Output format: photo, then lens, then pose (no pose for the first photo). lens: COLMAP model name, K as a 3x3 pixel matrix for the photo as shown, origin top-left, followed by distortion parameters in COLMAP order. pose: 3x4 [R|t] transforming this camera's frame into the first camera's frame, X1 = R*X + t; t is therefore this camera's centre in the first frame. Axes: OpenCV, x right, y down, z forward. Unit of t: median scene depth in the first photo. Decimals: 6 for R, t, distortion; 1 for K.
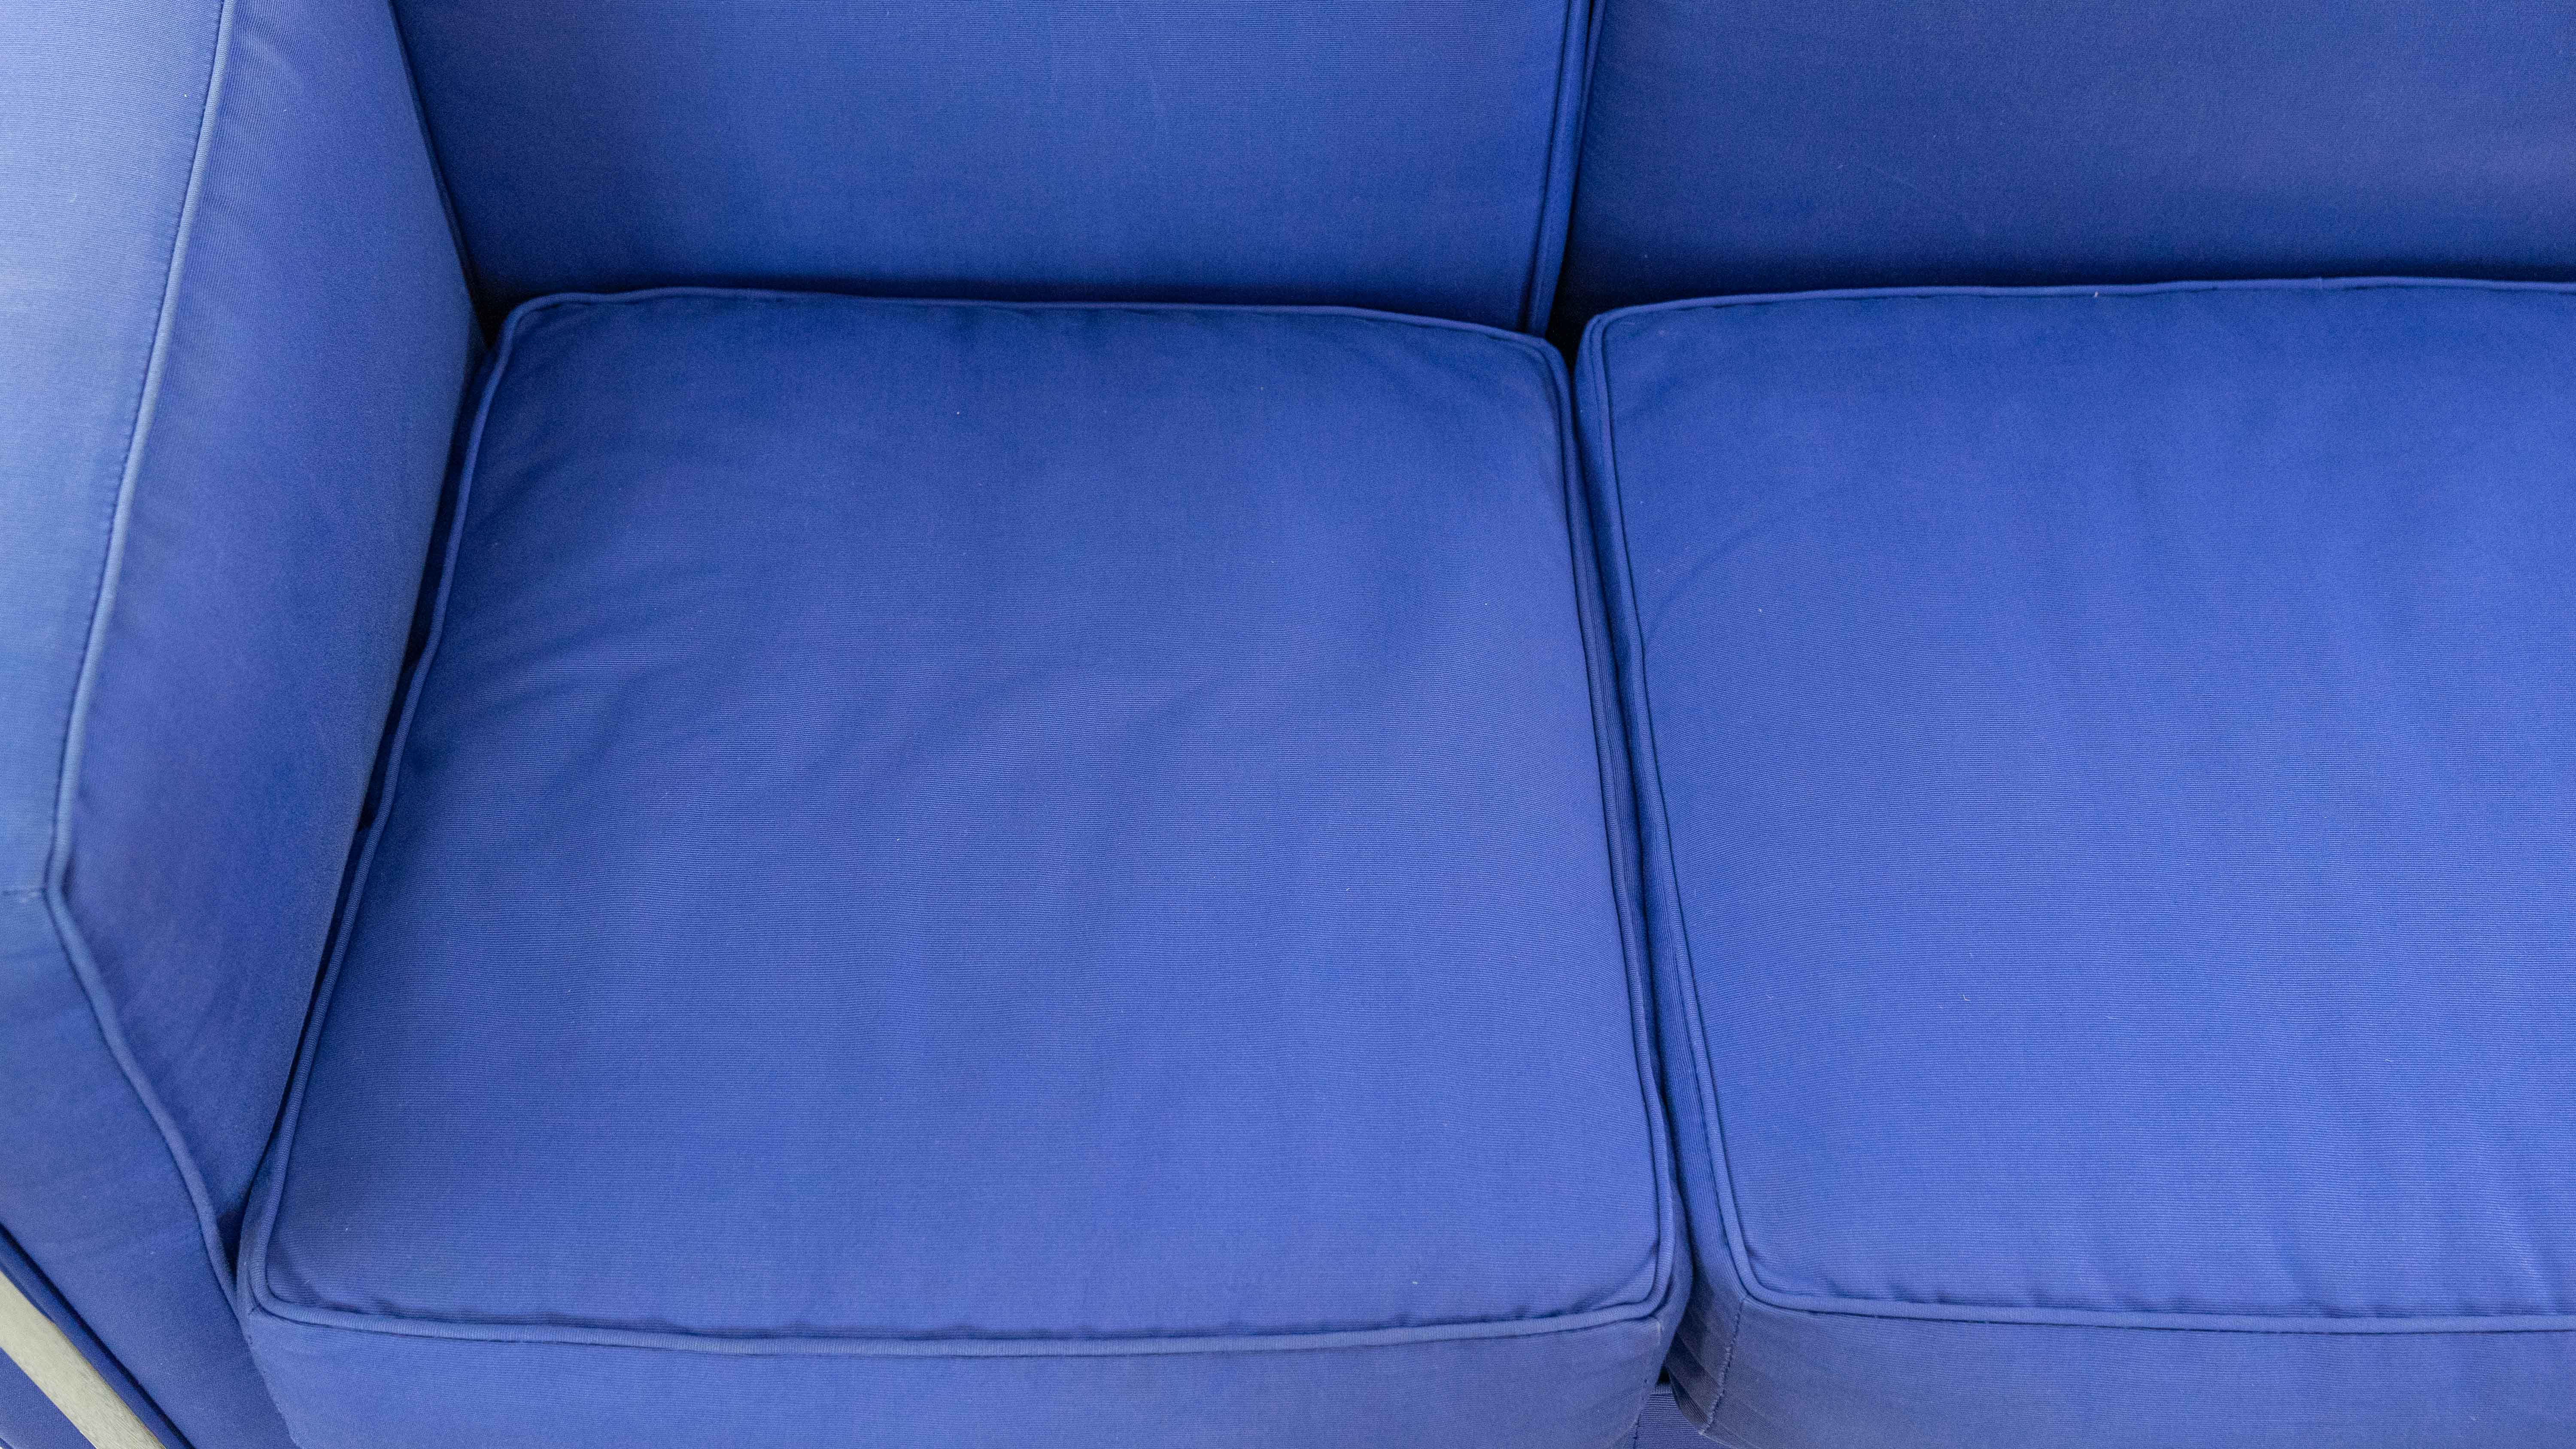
lens RADIAL K [[2679.6, 0, 1287.3], [0, 2679.6, 723.0], [0, 0, 1]] dist [-0.001826, 0.000000]
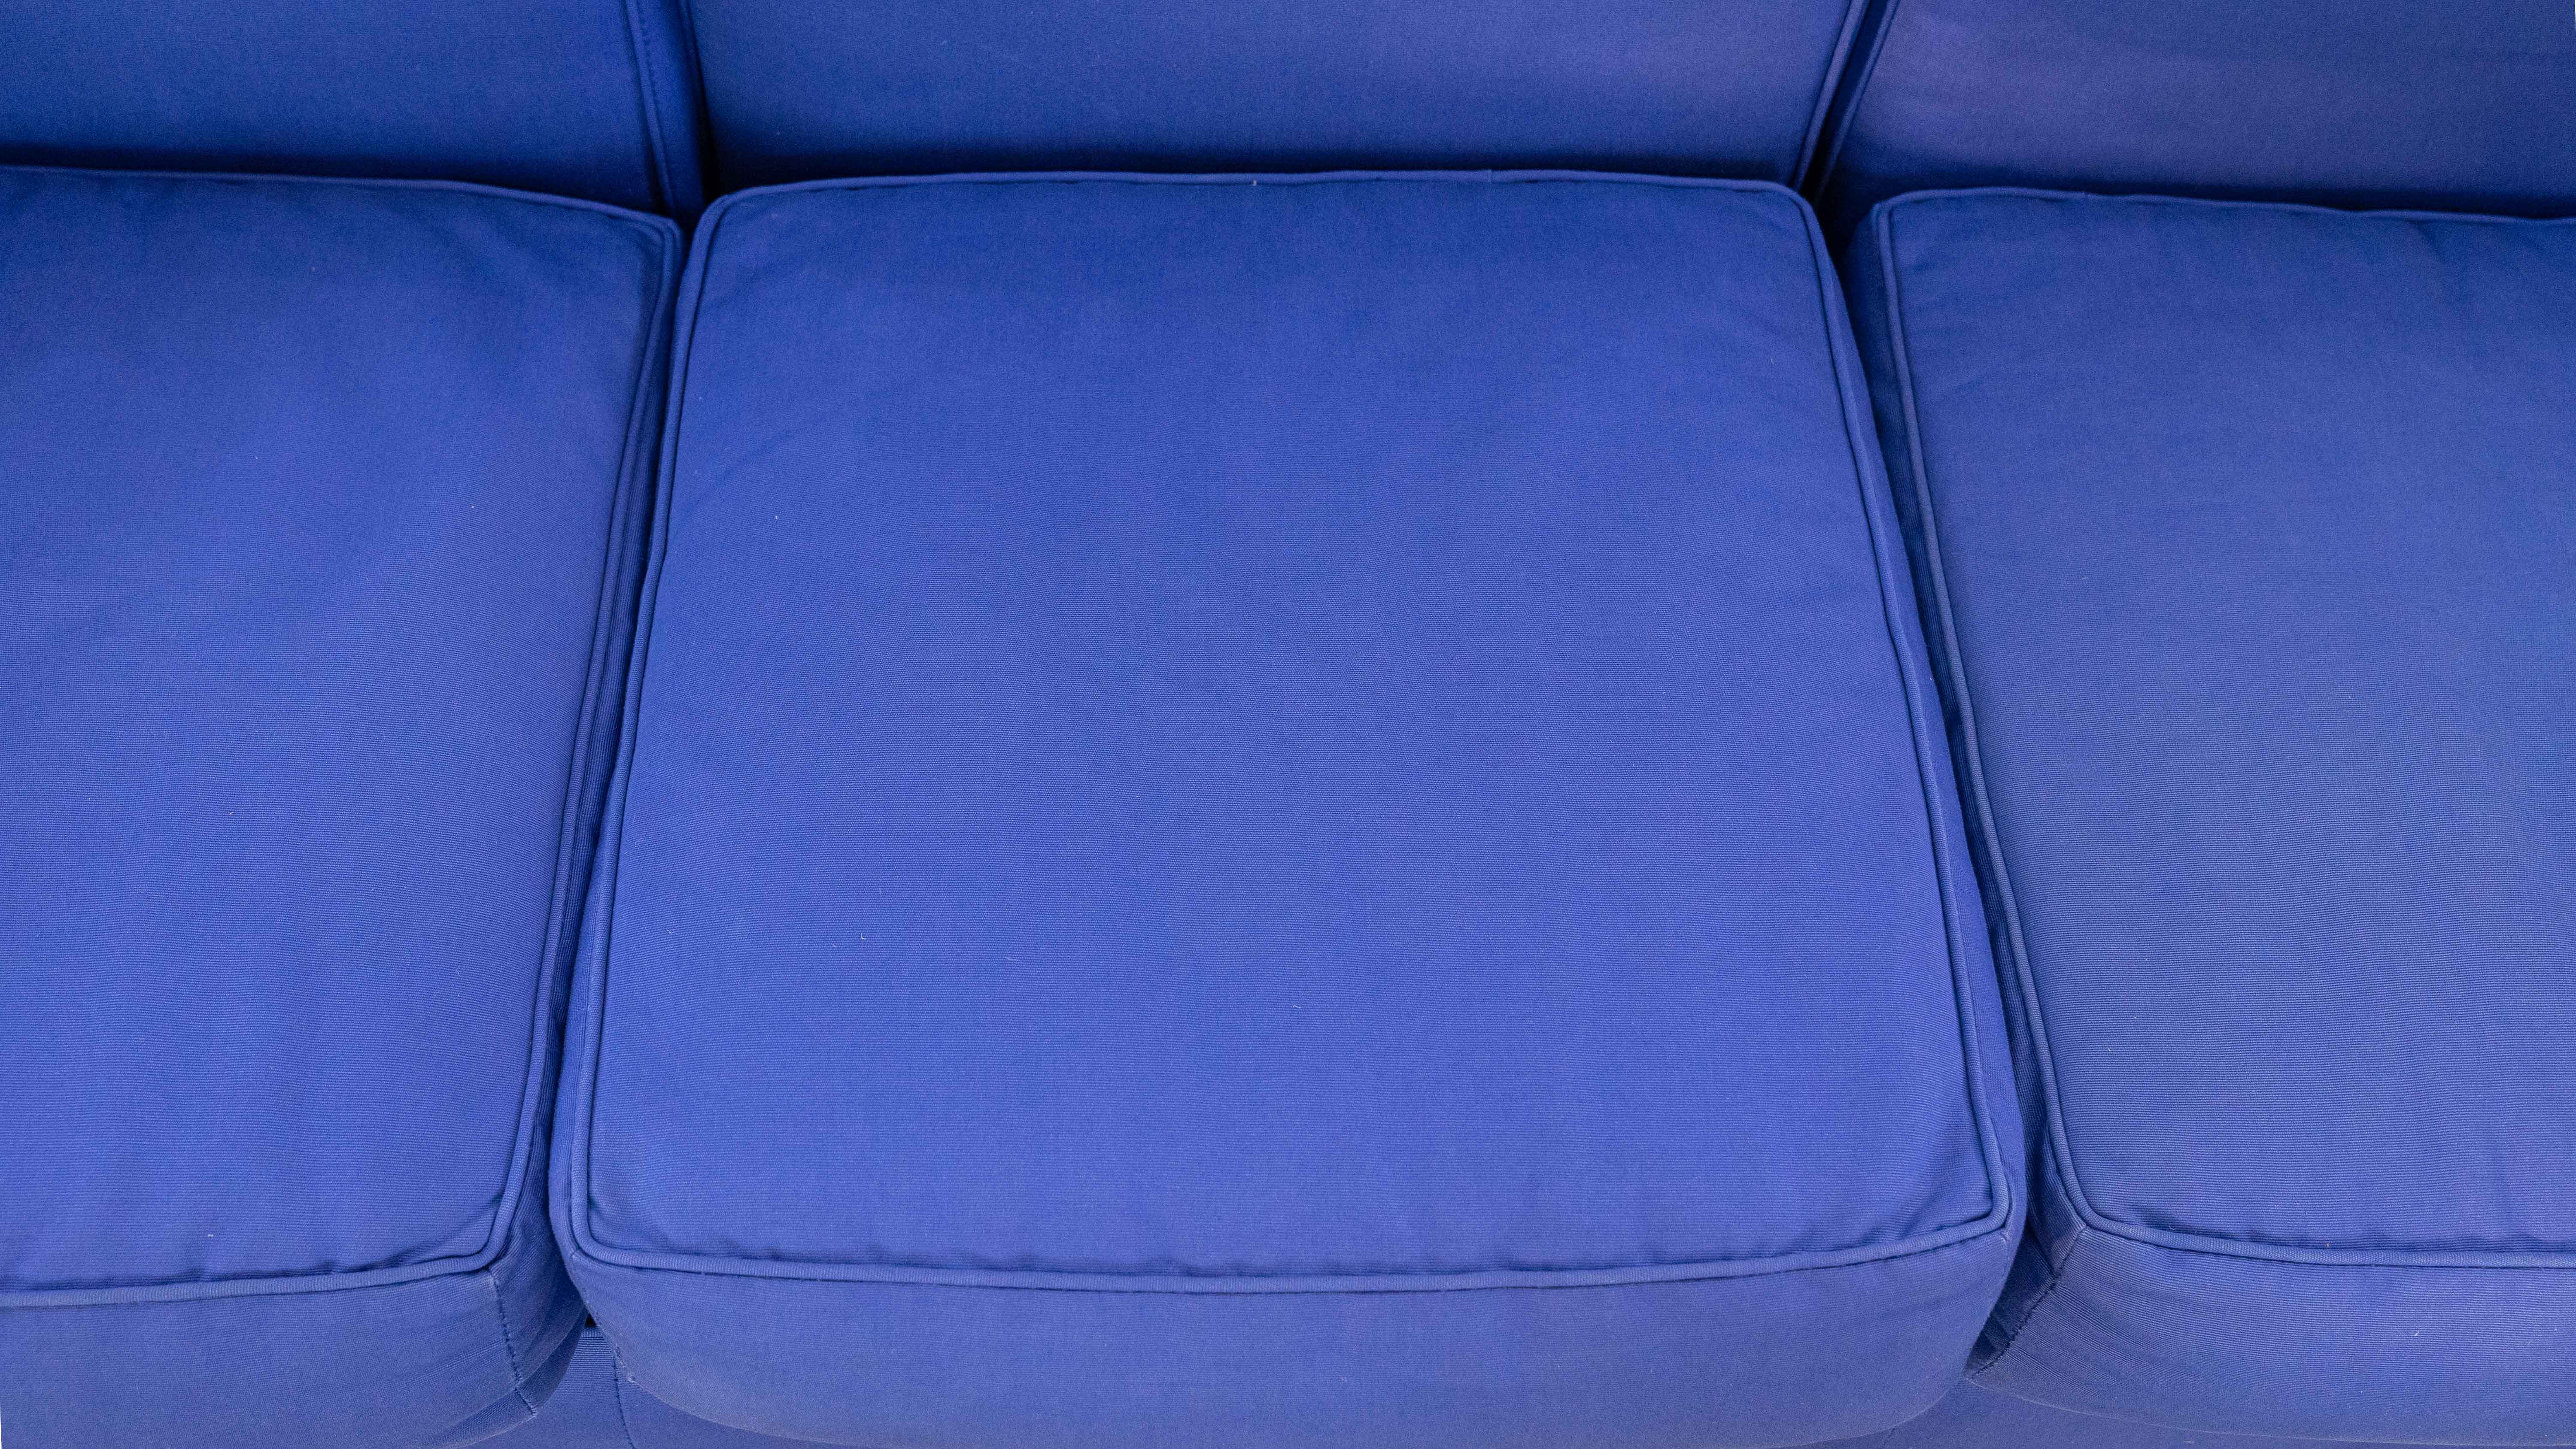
lens RADIAL K [[2679.6, 0, 1288.6], [0, 2679.6, 722.1], [0, 0, 1]] dist [-0.001826, 0.000000]
pose [[0.999374, 0.012487, 0.033087, 0.299901], [-0.014262, 0.998440, 0.053975, -0.021468], [-0.032362, -0.054413, 0.997994, 0.041968]]
